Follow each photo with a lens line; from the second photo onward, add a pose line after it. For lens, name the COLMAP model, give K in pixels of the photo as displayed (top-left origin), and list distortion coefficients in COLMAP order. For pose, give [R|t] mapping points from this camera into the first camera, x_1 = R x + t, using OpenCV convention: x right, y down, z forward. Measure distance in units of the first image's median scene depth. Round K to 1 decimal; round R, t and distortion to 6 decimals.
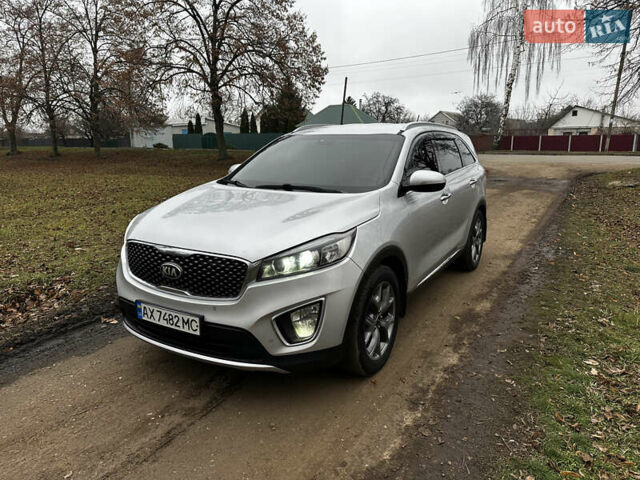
lens RADIAL K [[460.7, 0, 320.0], [0, 460.7, 240.0], [0, 0, 1]] dist [0.070837, -0.080694]
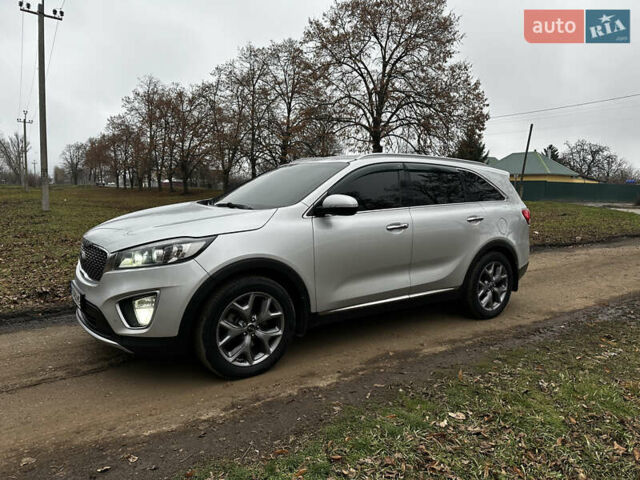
lens RADIAL K [[455.7, 0, 317.9], [0, 455.7, 242.2], [0, 0, 1]] dist [0.065164, -0.084515]
pose [[0.909517, 0.074673, -0.408905, 0.596983], [-0.114185, 0.990770, -0.073049, 0.031869], [0.399676, 0.113130, 0.909649, 0.075807]]
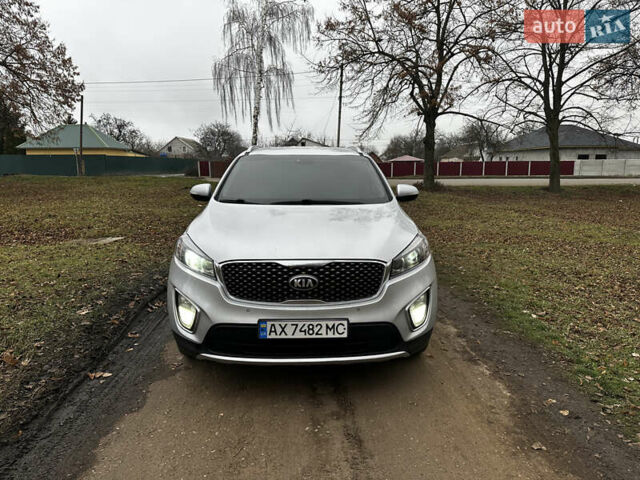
lens RADIAL K [[460.7, 0, 320.0], [0, 460.7, 240.0], [0, 0, 1]] dist [0.070837, -0.080694]
pose [[0.841005, -0.082002, 0.534777, -0.615513], [0.110453, 0.993652, -0.021335, -0.001236], [-0.529633, 0.077011, 0.844724, 0.081007]]
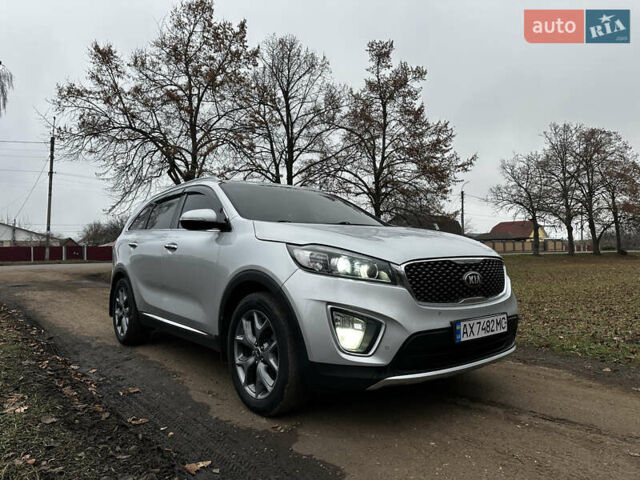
lens RADIAL K [[454.4, 0, 320.0], [0, 454.4, 240.0], [0, 0, 1]] dist [0.052121, -0.065526]
pose [[0.338312, 0.028313, 0.940608, -1.017289], [0.211695, 0.971637, -0.105388, 0.012648], [-0.916913, 0.234776, 0.322723, 0.715582]]
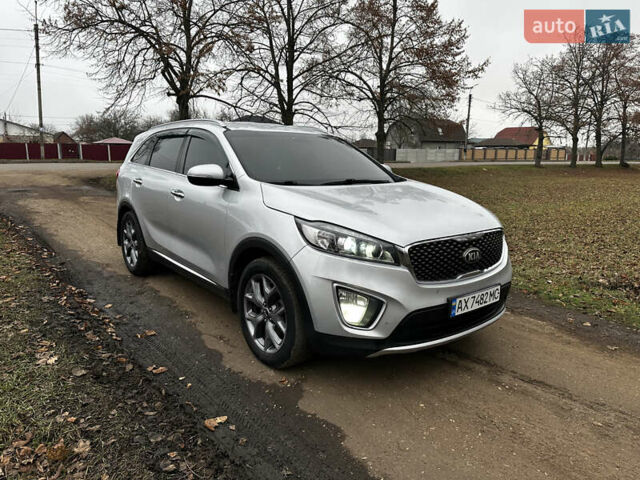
lens RADIAL K [[454.4, 0, 320.0], [0, 454.4, 240.0], [0, 0, 1]] dist [0.052121, -0.065526]
pose [[0.335964, -0.168056, 0.926761, -1.036634], [0.183628, 0.976759, 0.110555, -0.109344], [-0.923801, 0.133037, 0.359016, 0.699093]]
